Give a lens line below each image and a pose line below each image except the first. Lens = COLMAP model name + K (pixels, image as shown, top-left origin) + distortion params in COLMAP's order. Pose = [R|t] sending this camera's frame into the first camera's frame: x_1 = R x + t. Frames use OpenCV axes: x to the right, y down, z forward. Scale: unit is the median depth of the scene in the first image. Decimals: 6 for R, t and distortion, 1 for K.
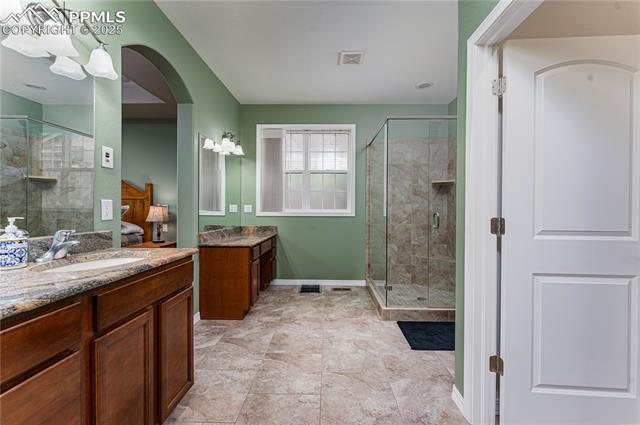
lens RADIAL K [[259.4, 0, 322.1], [0, 259.4, 210.4], [0, 0, 1]] dist [0.002281, -0.000187]
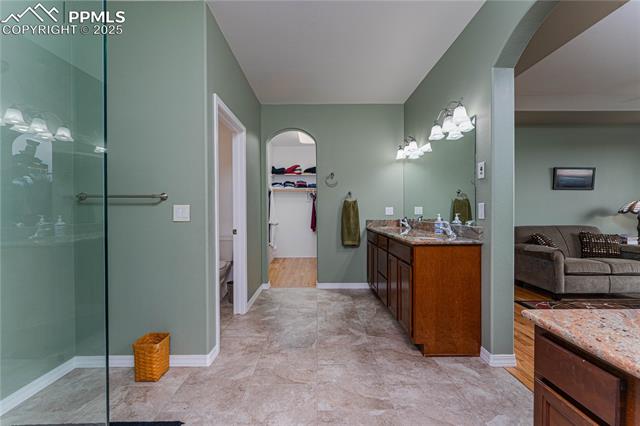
lens RADIAL K [[259.4, 0, 323.5], [0, 259.4, 213.0], [0, 0, 1]] dist [0.002281, -0.000187]
pose [[-0.998824, 0.004820, -0.048242, 0.011570], [0.004309, 0.999934, 0.010687, -0.006651], [0.048291, 0.010467, -0.998778, 1.313458]]
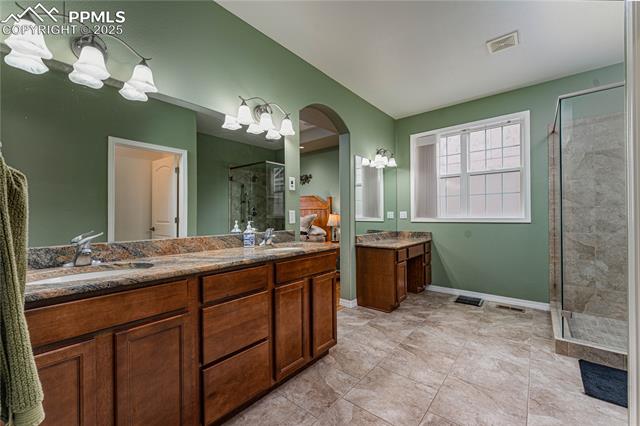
lens RADIAL K [[259.4, 0, 320.3], [0, 259.4, 214.4], [0, 0, 1]] dist [0.002281, -0.000187]
pose [[0.780926, -0.015116, -0.624441, 0.172020], [0.009066, 0.999876, -0.012866, 0.002317], [0.624558, 0.004387, 0.780966, -0.075349]]
